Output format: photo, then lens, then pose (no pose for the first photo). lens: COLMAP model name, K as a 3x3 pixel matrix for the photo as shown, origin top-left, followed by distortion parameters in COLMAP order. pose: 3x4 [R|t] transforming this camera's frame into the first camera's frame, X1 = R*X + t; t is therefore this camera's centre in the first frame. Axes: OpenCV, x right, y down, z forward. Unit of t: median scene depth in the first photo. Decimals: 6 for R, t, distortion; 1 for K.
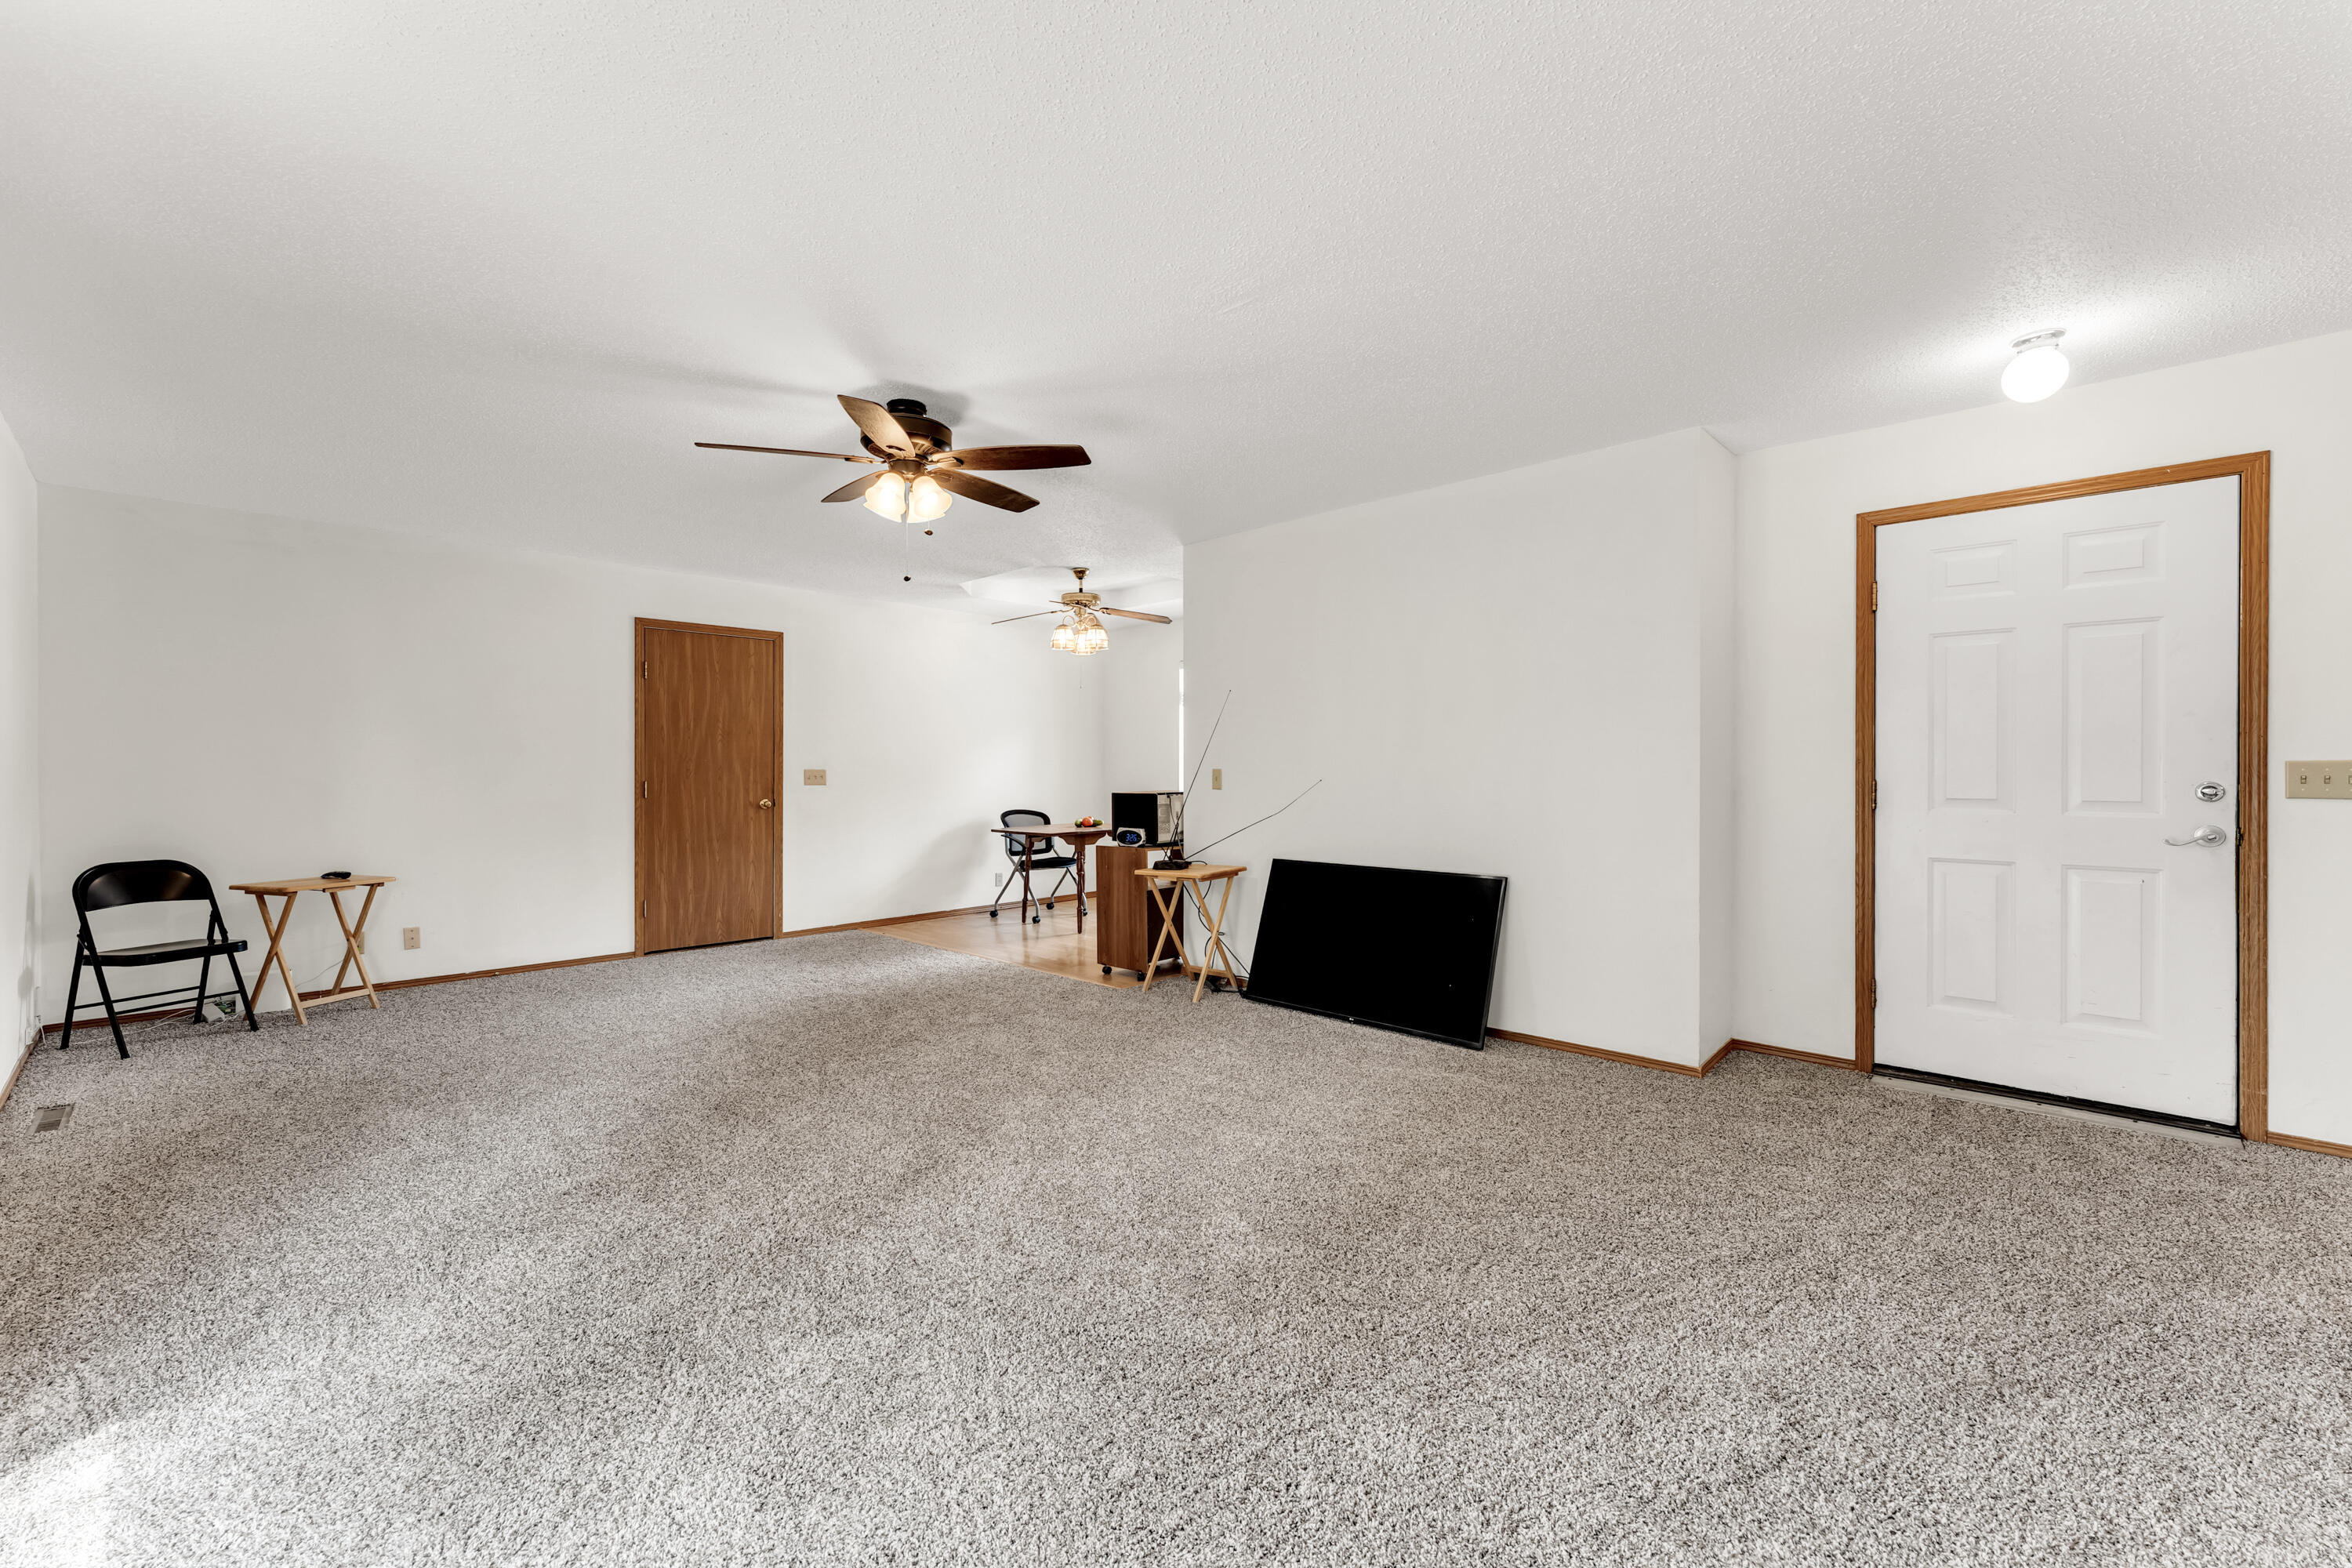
lens RADIAL K [[943.3, 0, 1176.0], [0, 943.3, 784.0], [0, 0, 1]] dist [0.001034, 0.000039]
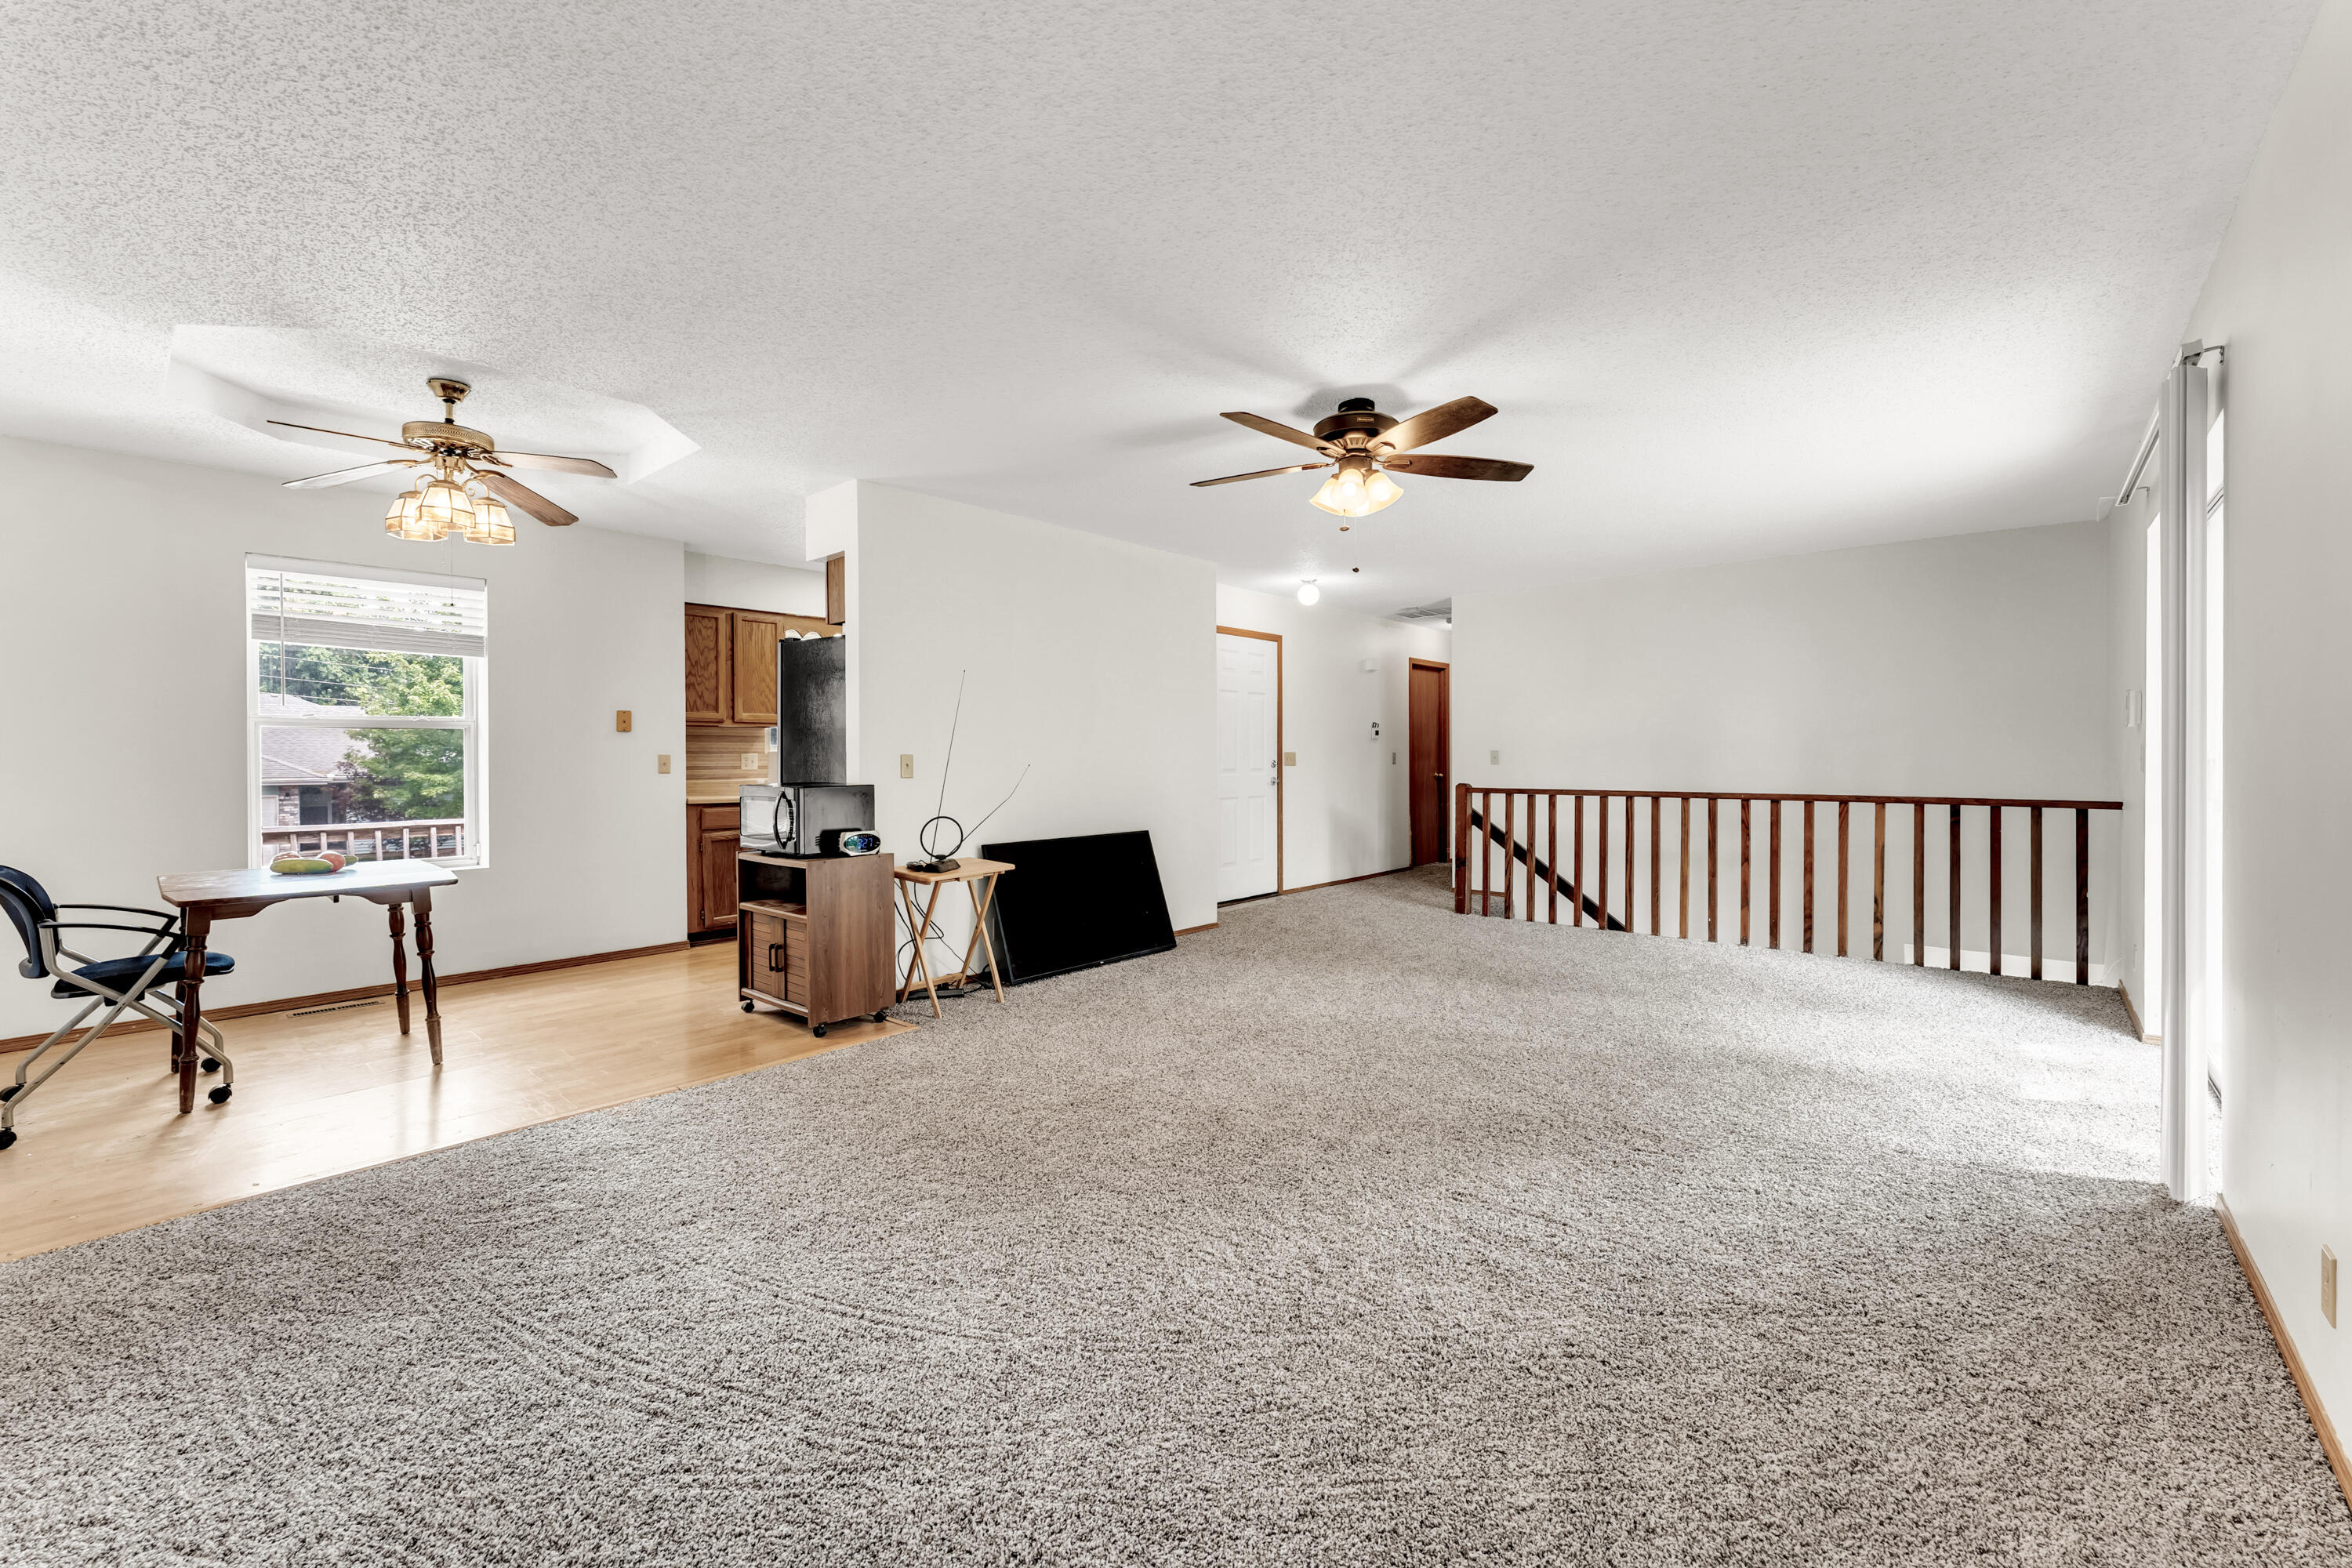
lens RADIAL K [[943.3, 0, 1176.0], [0, 943.3, 784.0], [0, 0, 1]] dist [0.001034, 0.000039]
pose [[-0.032909, -0.028078, 0.999064, -1.091504], [0.020650, 0.999373, 0.028767, -0.011416], [-0.999245, 0.021577, -0.032308, 1.013388]]
